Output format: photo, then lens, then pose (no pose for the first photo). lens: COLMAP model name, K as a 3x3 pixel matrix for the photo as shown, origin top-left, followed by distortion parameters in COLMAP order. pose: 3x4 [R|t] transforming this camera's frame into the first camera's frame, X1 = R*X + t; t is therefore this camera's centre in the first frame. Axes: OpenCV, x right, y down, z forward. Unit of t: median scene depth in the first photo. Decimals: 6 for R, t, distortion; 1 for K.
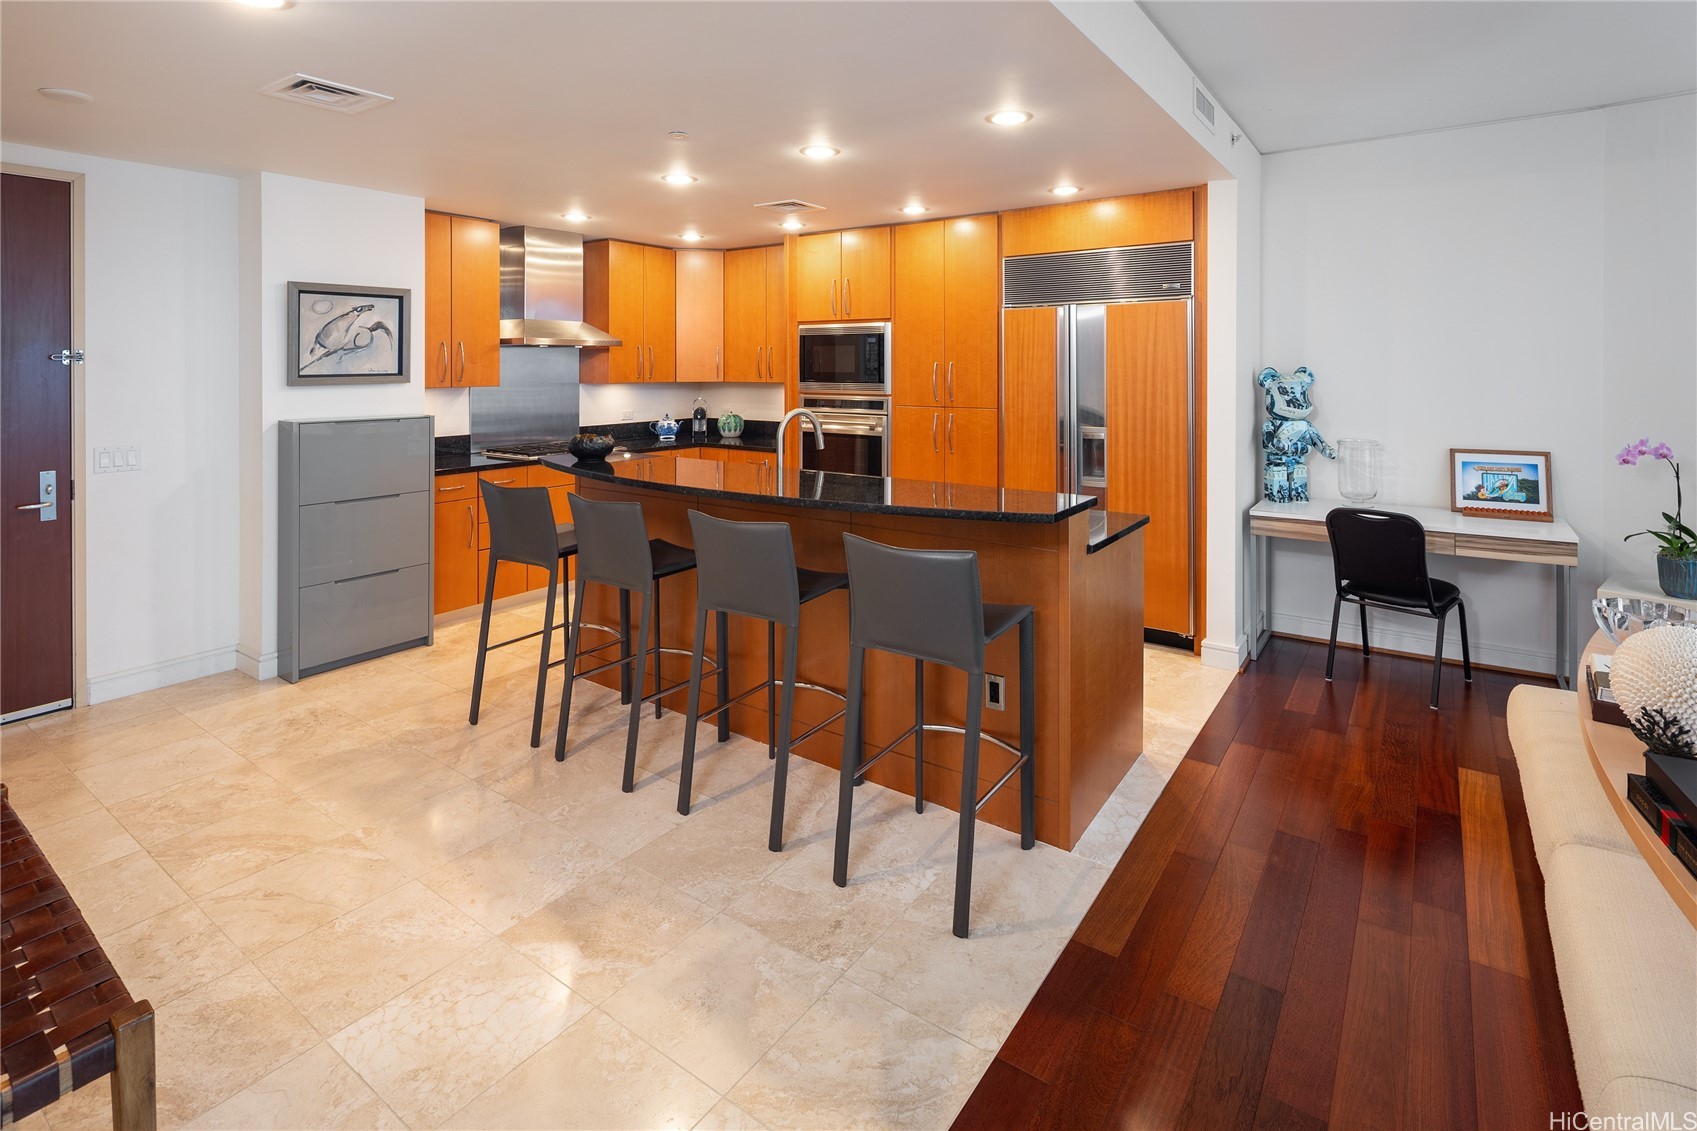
lens RADIAL K [[825.4, 0, 863.3], [0, 825.4, 366.0], [0, 0, 1]] dist [0.002091, -0.002092]
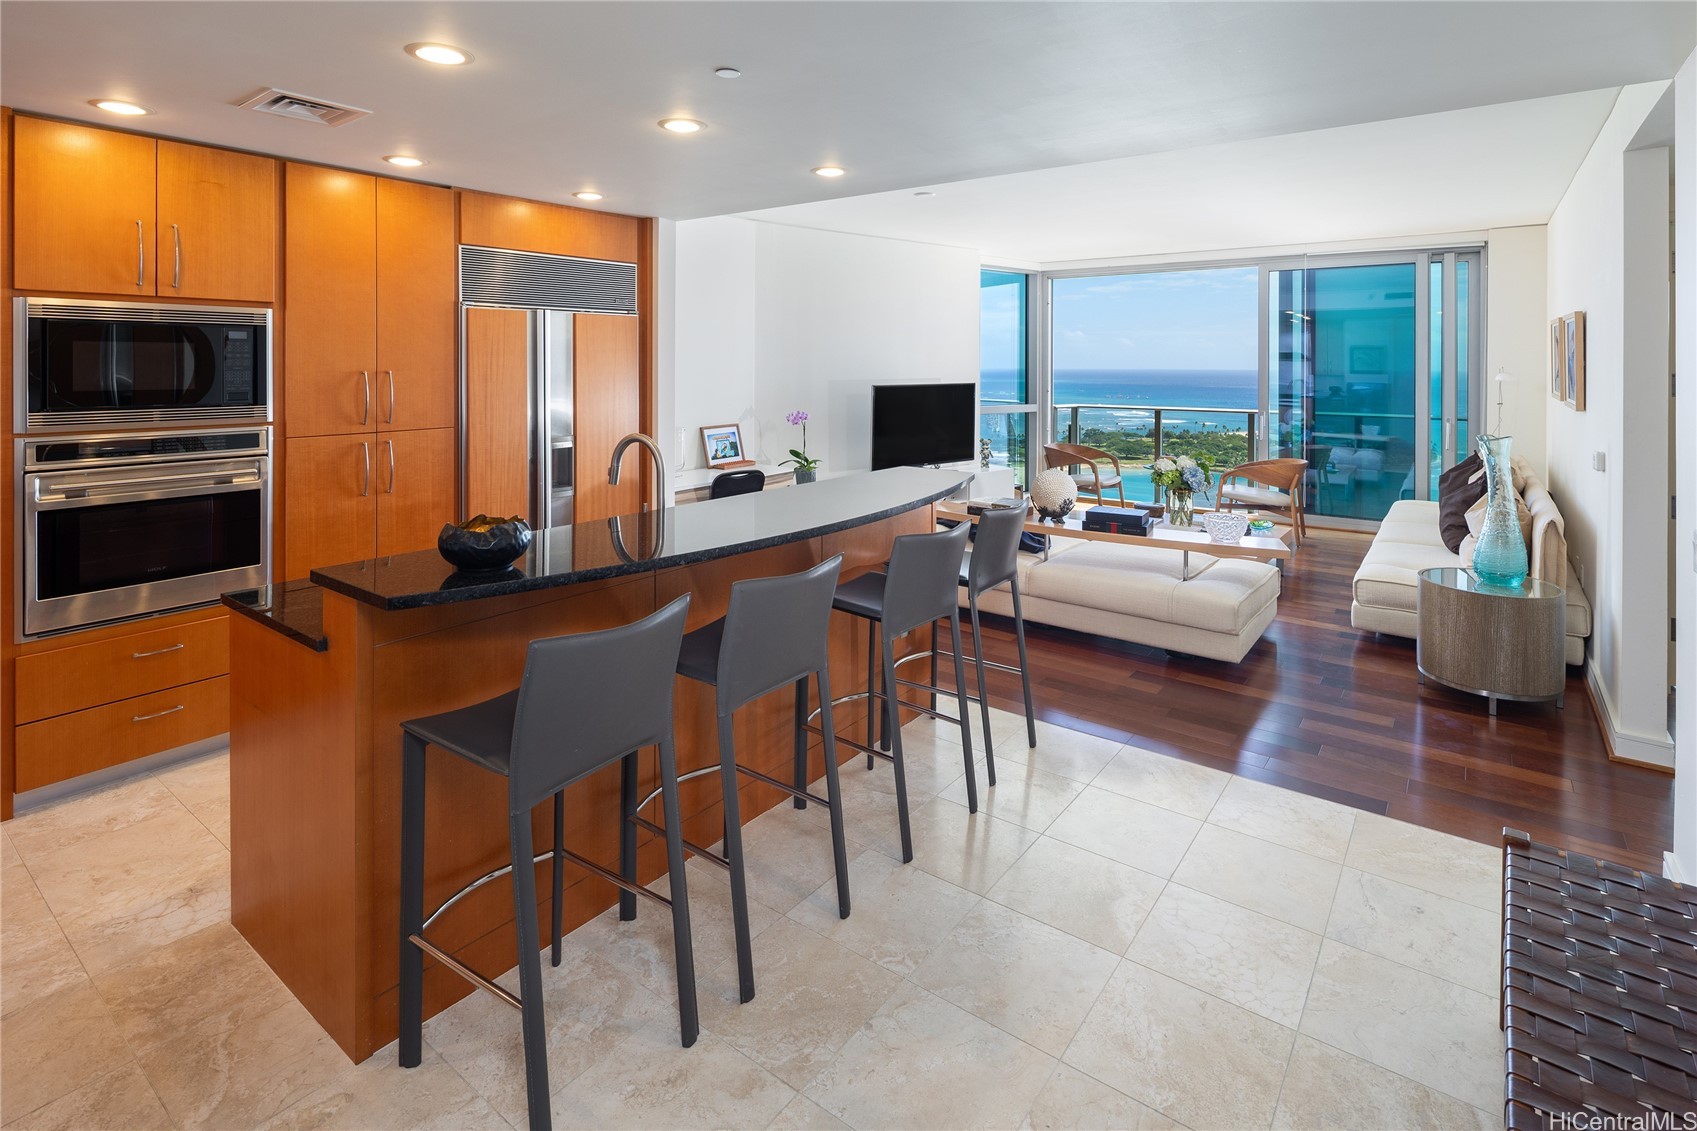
lens RADIAL K [[825.4, 0, 863.3], [0, 825.4, 366.0], [0, 0, 1]] dist [0.002091, -0.002092]
pose [[0.035125, -0.002261, 0.999380, -0.777984], [0.001271, 0.999997, 0.002218, -0.012544], [-0.999382, 0.001192, 0.035128, 0.686351]]
